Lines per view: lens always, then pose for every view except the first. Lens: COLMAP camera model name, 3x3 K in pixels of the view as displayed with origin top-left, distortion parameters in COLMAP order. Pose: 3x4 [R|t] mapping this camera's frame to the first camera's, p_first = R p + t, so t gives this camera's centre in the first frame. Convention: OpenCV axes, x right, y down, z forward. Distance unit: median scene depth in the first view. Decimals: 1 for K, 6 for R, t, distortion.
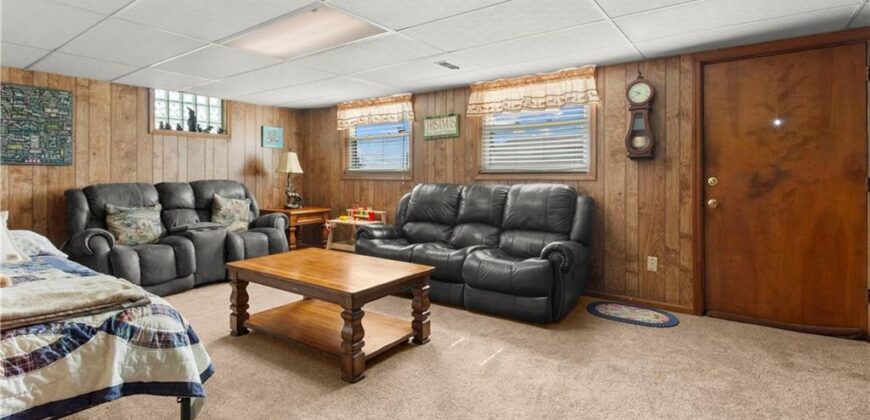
lens RADIAL K [[430.1, 0, 436.1], [0, 430.1, 183.8], [0, 0, 1]] dist [0.000805, 0.000500]
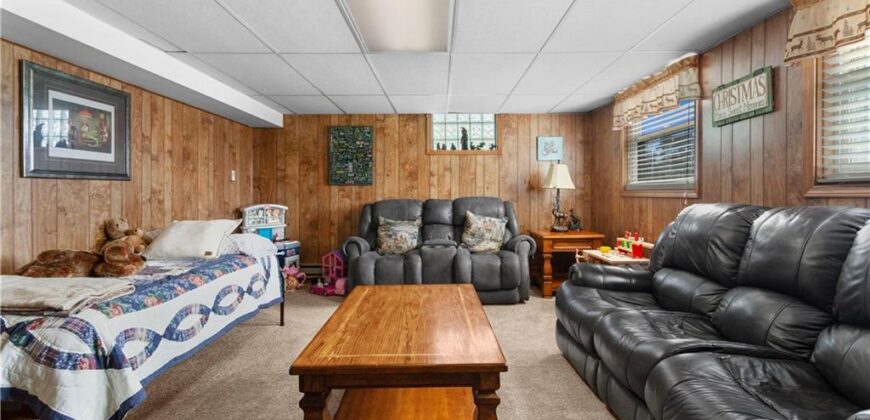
lens RADIAL K [[416.2, 0, 434.9], [0, 416.2, 200.5], [0, 0, 1]] dist [-0.001408, 0.000887]
pose [[0.581884, 0.008258, -0.813230, 0.214685], [-0.011197, 0.999935, 0.002142, -0.001725], [0.813195, 0.007860, 0.581938, 0.386265]]
